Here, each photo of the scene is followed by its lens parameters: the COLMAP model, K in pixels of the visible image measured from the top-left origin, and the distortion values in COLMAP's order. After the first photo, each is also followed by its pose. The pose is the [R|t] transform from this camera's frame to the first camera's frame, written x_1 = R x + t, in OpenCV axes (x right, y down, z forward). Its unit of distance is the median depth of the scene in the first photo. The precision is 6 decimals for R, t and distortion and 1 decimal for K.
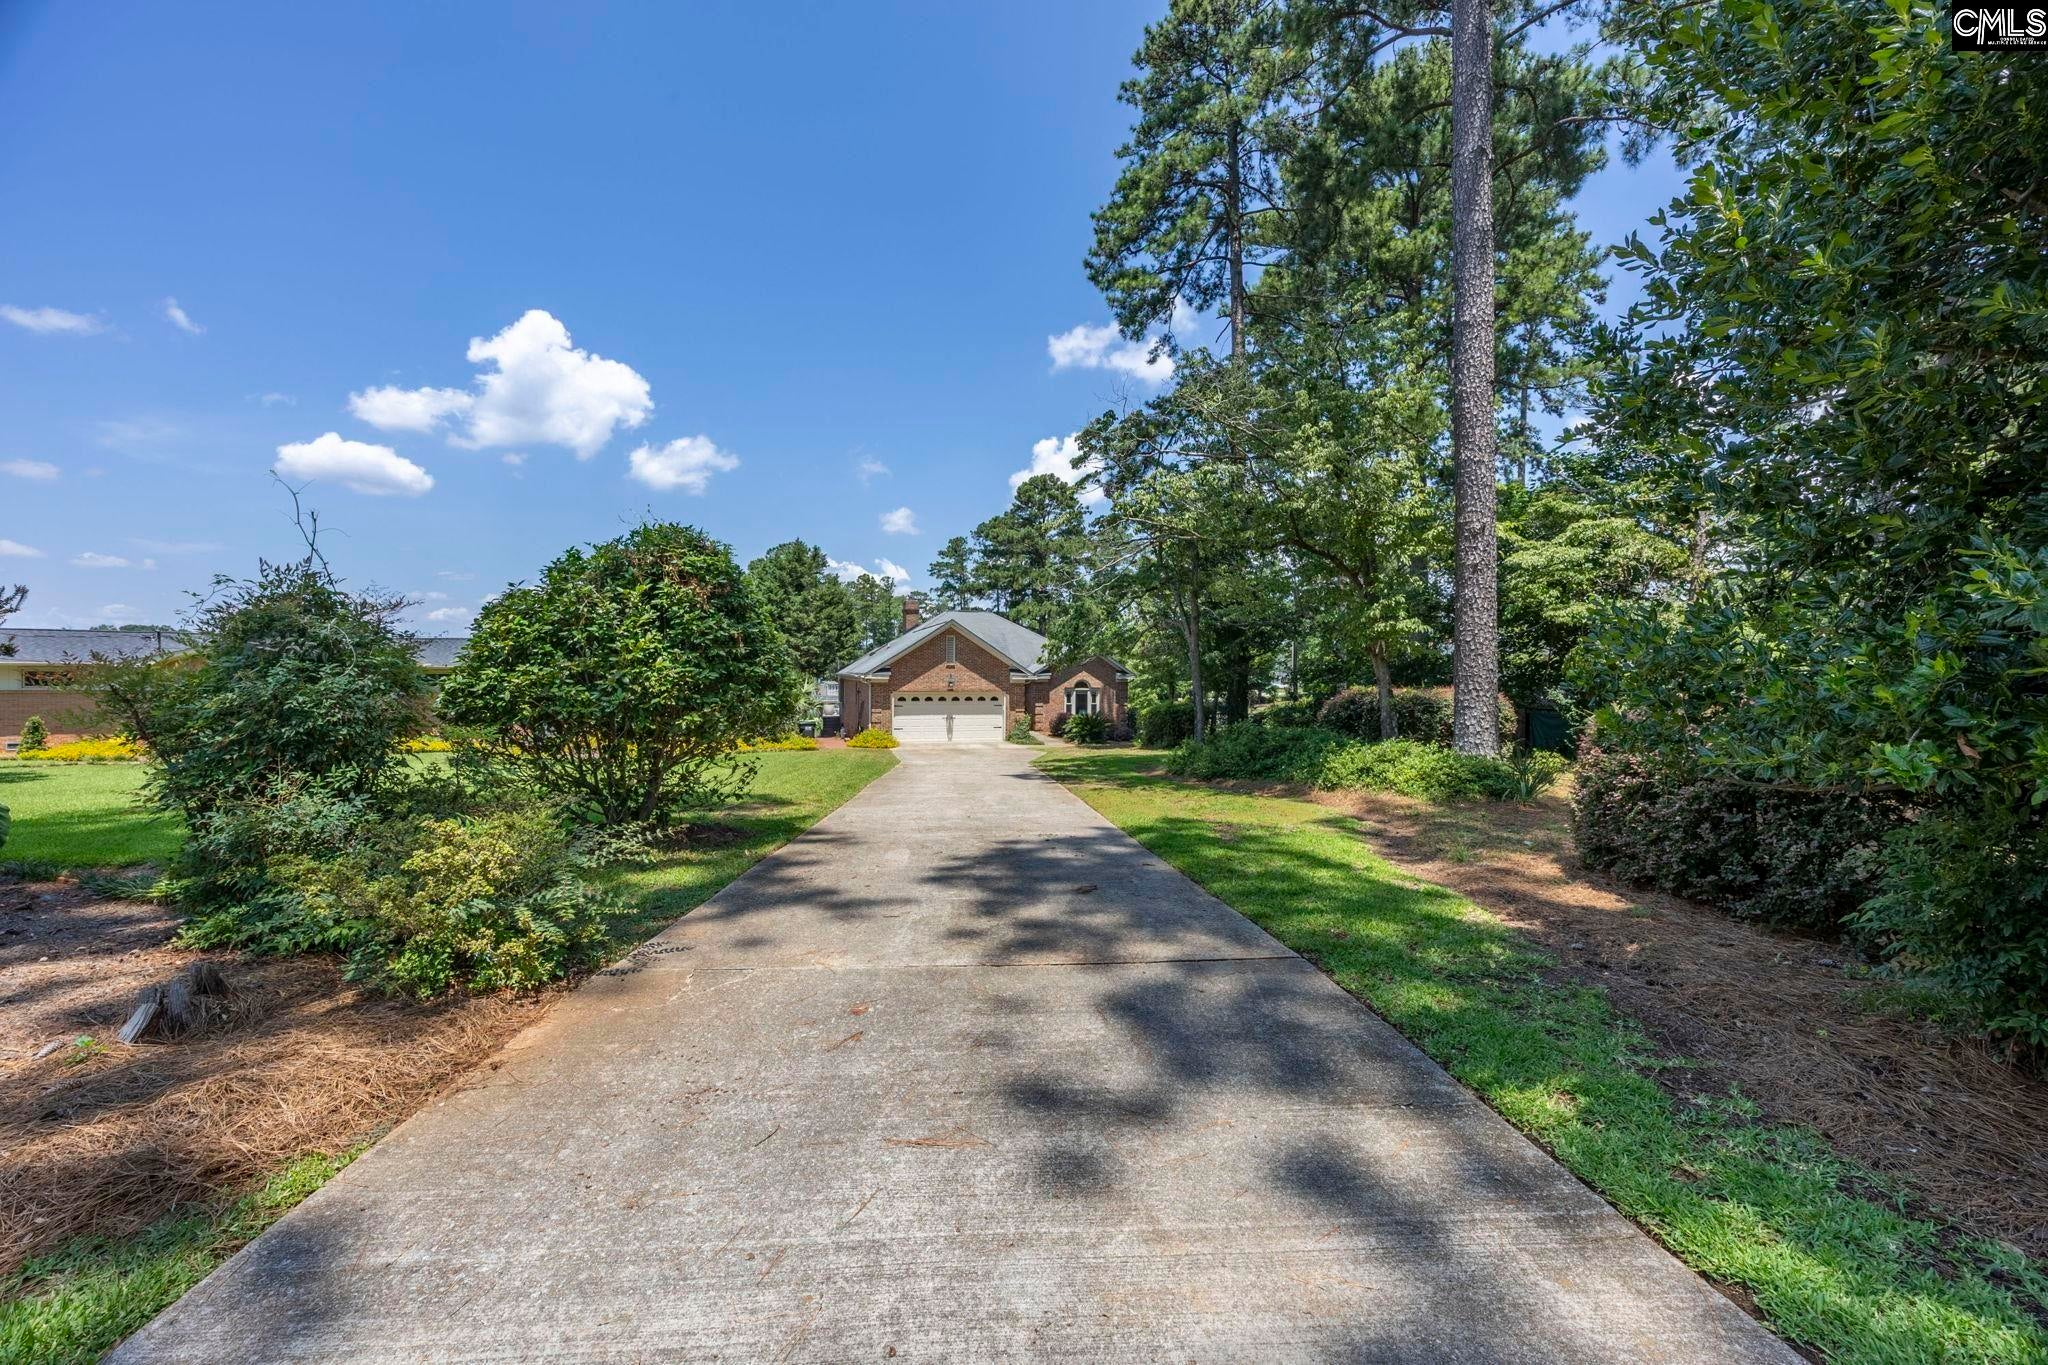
lens RADIAL K [[777.9, 0, 1040.2], [0, 777.9, 691.5], [0, 0, 1]] dist [0.000146, -0.000895]
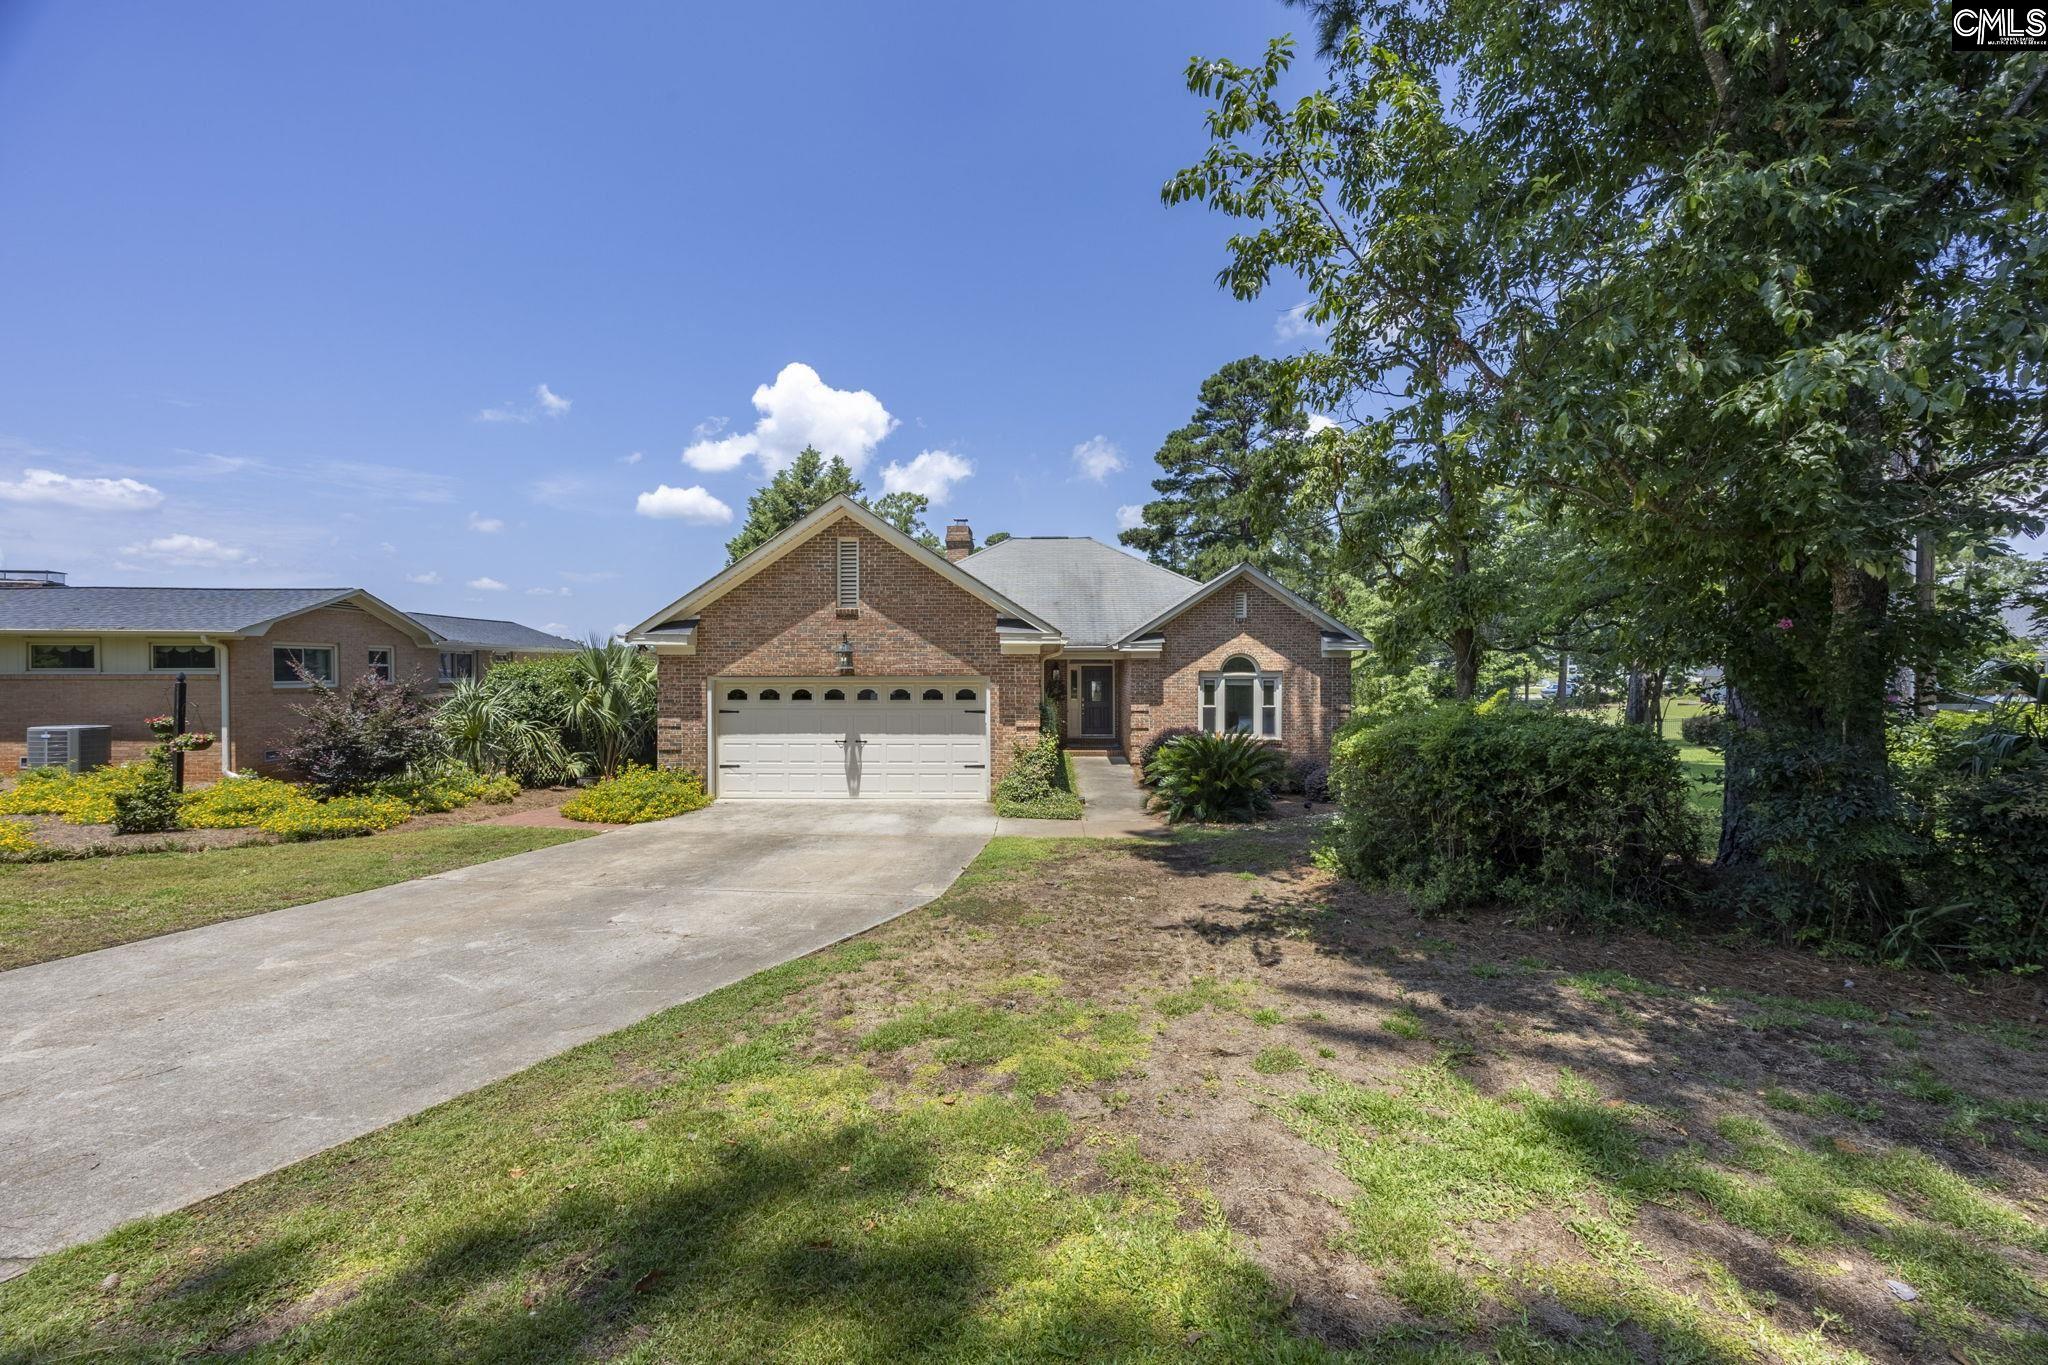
lens RADIAL K [[777.9, 0, 1011.8], [0, 777.9, 678.2], [0, 0, 1]] dist [0.000146, -0.000895]
pose [[0.932372, -0.014047, -0.361226, 0.094029], [0.004090, 0.999591, -0.028313, 0.010811], [0.361476, 0.024921, 0.932048, 0.552923]]
